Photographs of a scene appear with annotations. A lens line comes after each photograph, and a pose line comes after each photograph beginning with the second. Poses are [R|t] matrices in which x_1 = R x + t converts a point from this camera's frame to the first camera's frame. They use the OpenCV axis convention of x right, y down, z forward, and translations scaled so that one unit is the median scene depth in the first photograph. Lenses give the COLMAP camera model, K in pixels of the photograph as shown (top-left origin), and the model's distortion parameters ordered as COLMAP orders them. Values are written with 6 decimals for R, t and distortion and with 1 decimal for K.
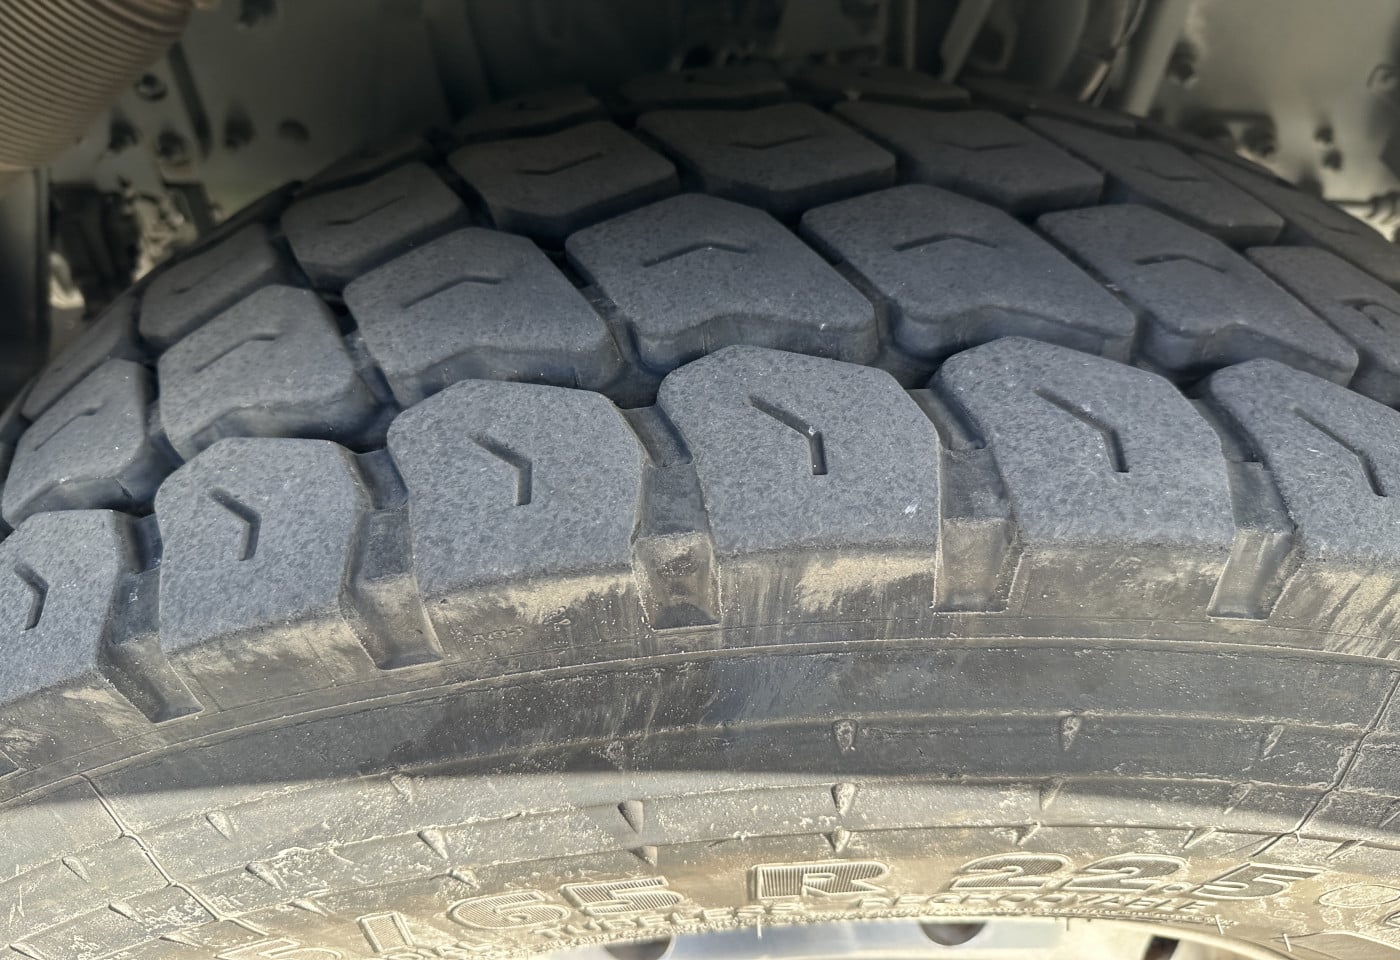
lens RADIAL K [[971.3, 0, 694.7], [0, 971.3, 480.7], [0, 0, 1]] dist [0.047680, -0.118644]
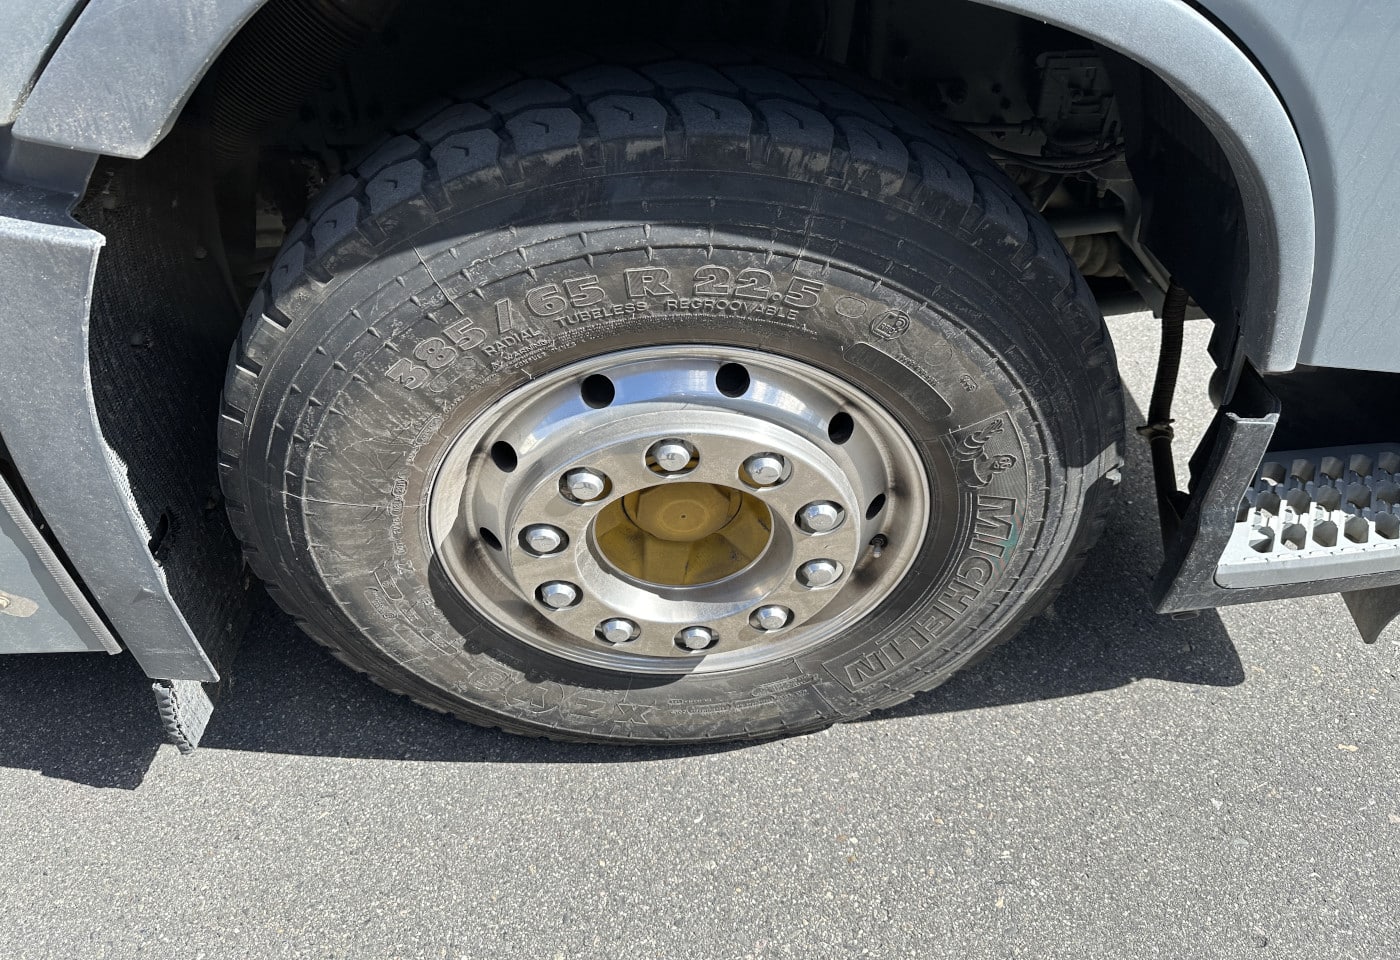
lens RADIAL K [[979.8, 0, 717.9], [0, 979.8, 524.5], [0, 0, 1]] dist [0.047268, -0.064606]
pose [[0.999466, -0.032463, 0.003655, 0.362233], [0.032583, 0.998679, -0.039738, 1.518124], [-0.002361, 0.039836, 0.999203, -2.373879]]
